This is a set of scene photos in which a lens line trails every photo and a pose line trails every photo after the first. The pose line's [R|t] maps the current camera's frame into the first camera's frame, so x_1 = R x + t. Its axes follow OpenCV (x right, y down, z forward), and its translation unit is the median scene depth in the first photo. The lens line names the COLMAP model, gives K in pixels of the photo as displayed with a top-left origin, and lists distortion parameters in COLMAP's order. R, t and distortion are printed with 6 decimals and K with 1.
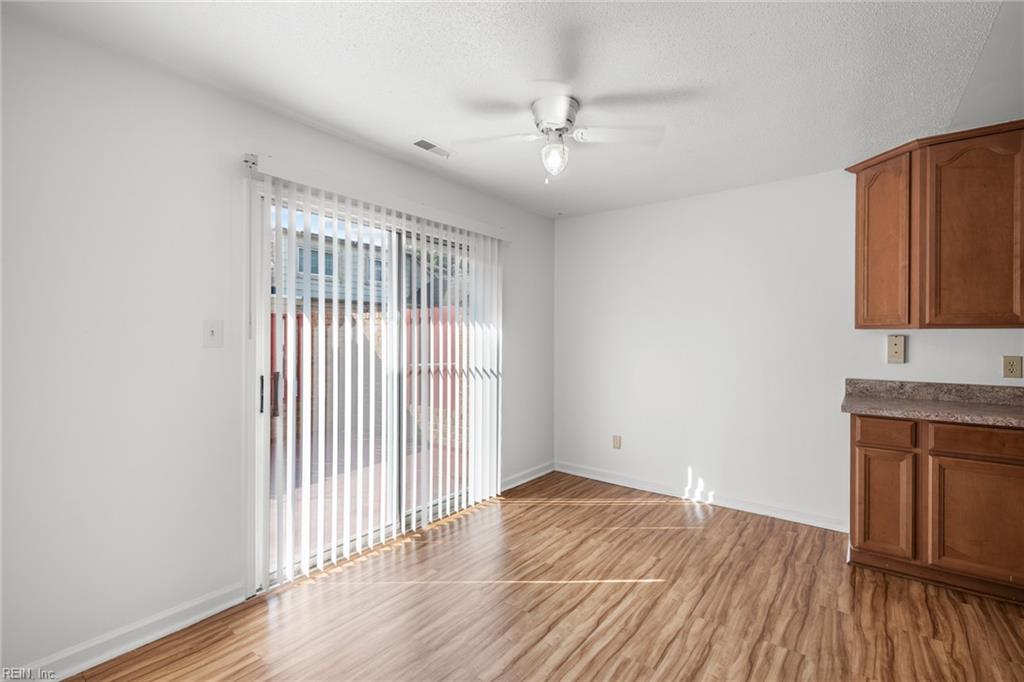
lens RADIAL K [[460.3, 0, 517.4], [0, 460.3, 337.2], [0, 0, 1]] dist [0.001437, -0.001104]
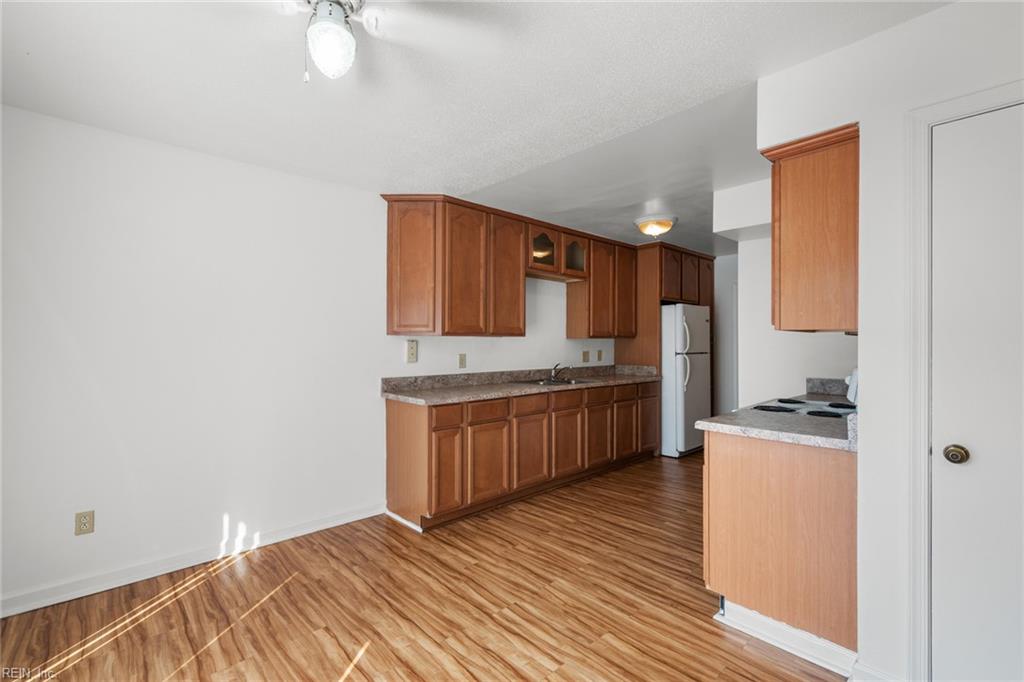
lens RADIAL K [[460.3, 0, 512.4], [0, 460.3, 340.1], [0, 0, 1]] dist [0.001437, -0.001104]
pose [[0.166931, -0.000198, 0.985968, -0.413646], [-0.000100, 1.000000, 0.000218, -0.005887], [-0.985969, -0.000135, 0.166931, 0.567432]]
